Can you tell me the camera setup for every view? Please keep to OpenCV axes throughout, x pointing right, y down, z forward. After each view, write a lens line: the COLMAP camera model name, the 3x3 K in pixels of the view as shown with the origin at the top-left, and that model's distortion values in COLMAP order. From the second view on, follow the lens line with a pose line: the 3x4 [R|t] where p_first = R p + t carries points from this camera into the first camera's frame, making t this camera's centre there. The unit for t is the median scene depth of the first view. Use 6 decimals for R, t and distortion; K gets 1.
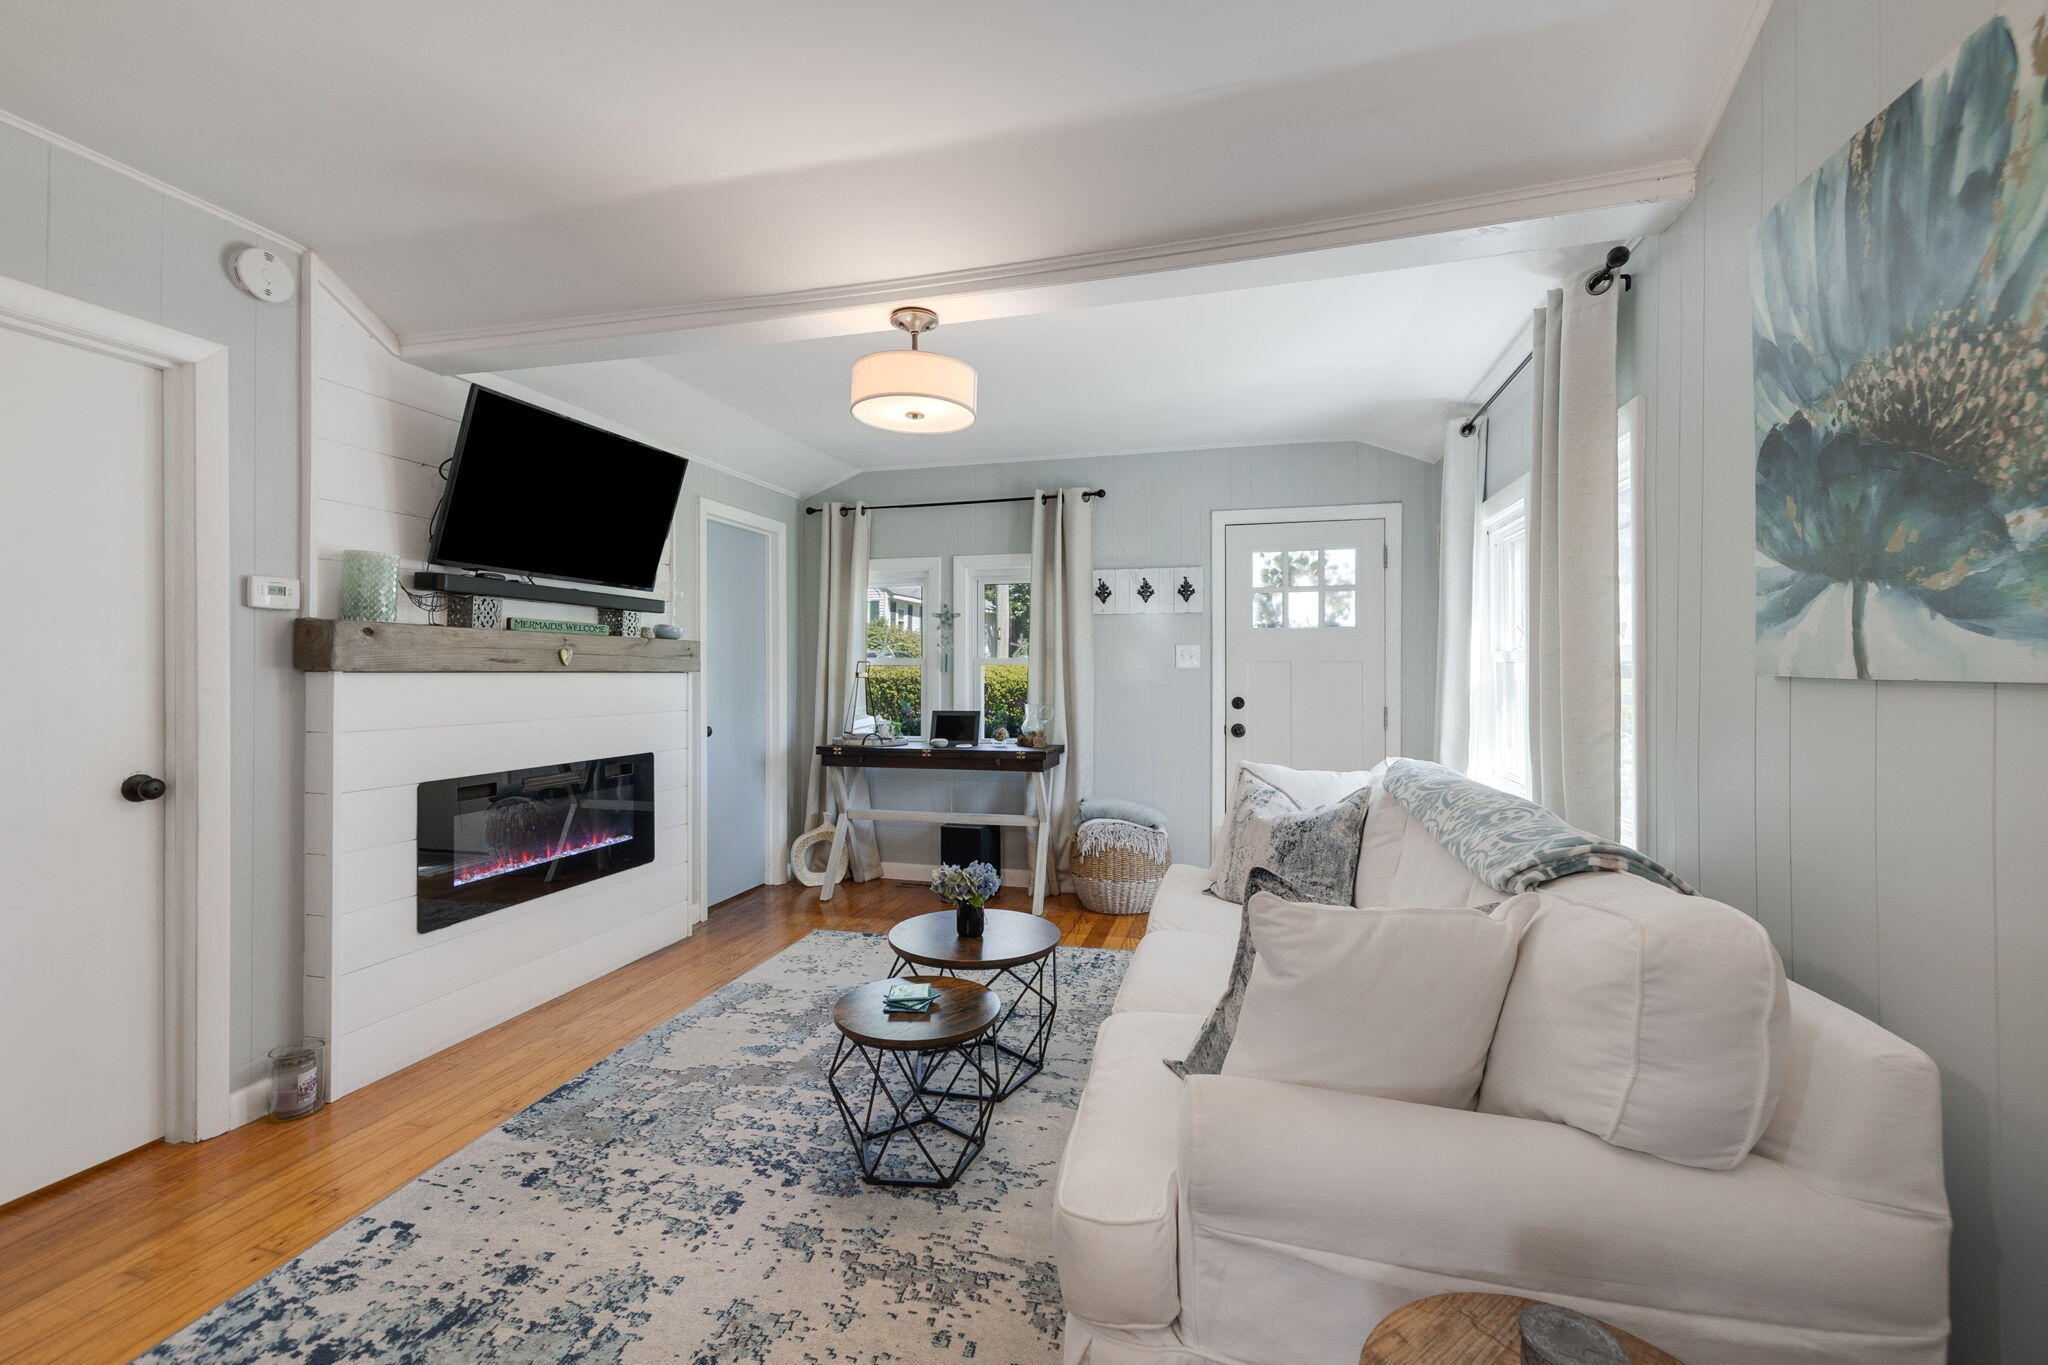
lens RADIAL K [[863.8, 0, 1014.1], [0, 863.8, 674.5], [0, 0, 1]] dist [0.002479, -0.000873]
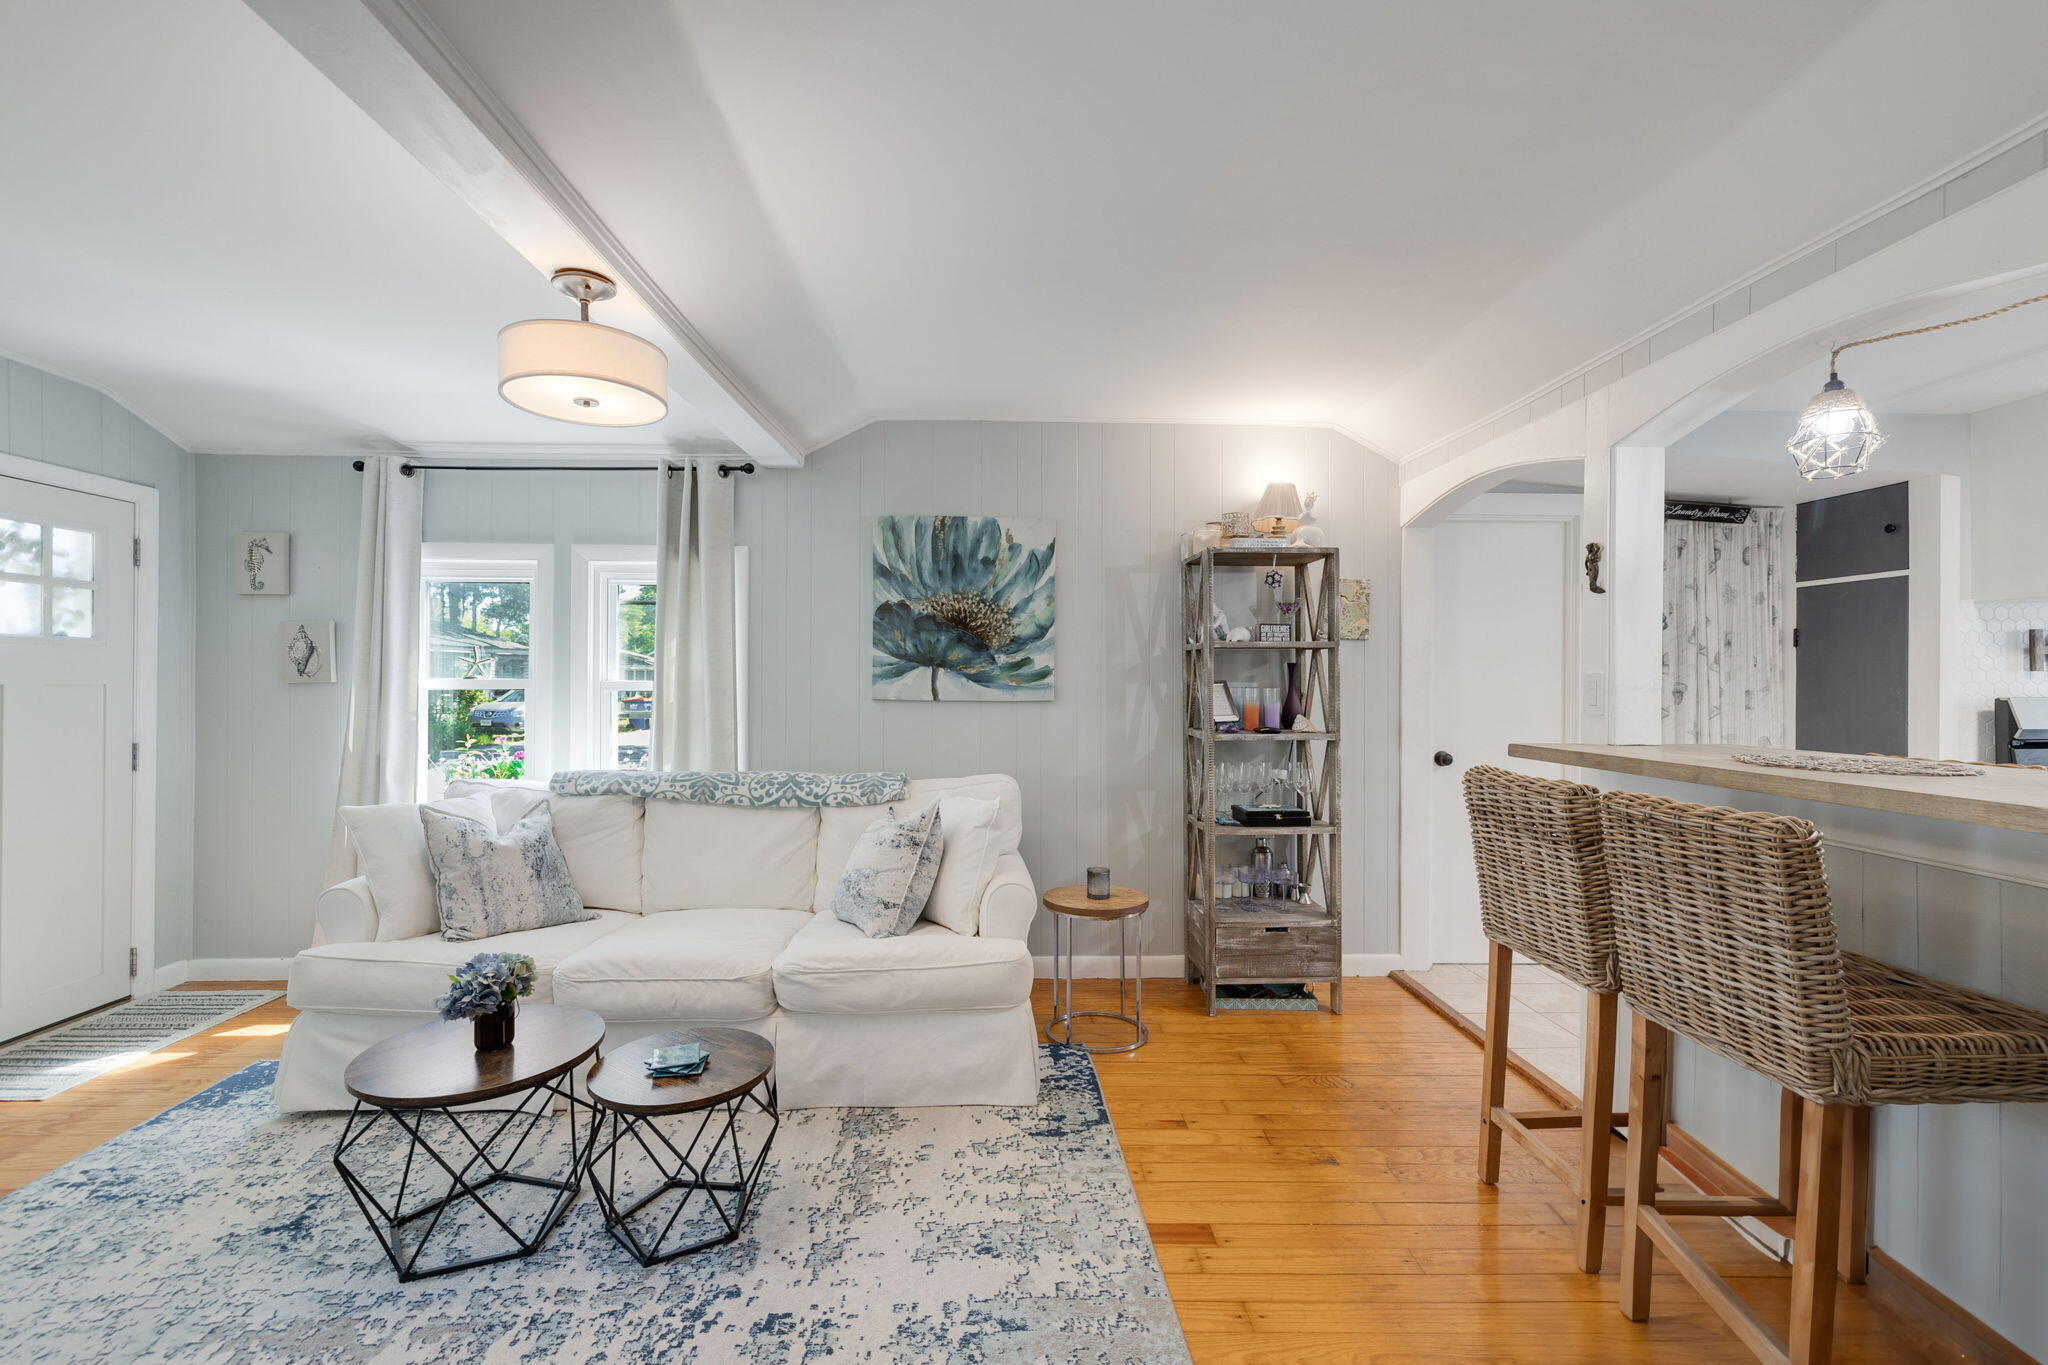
lens RADIAL K [[863.8, 0, 1029.2], [0, 863.8, 686.7], [0, 0, 1]] dist [0.002479, -0.000873]
pose [[-0.301708, -0.000756, 0.953400, -1.395093], [0.002195, 0.999996, 0.001488, -0.032735], [-0.953398, 0.002542, -0.301705, 1.148463]]
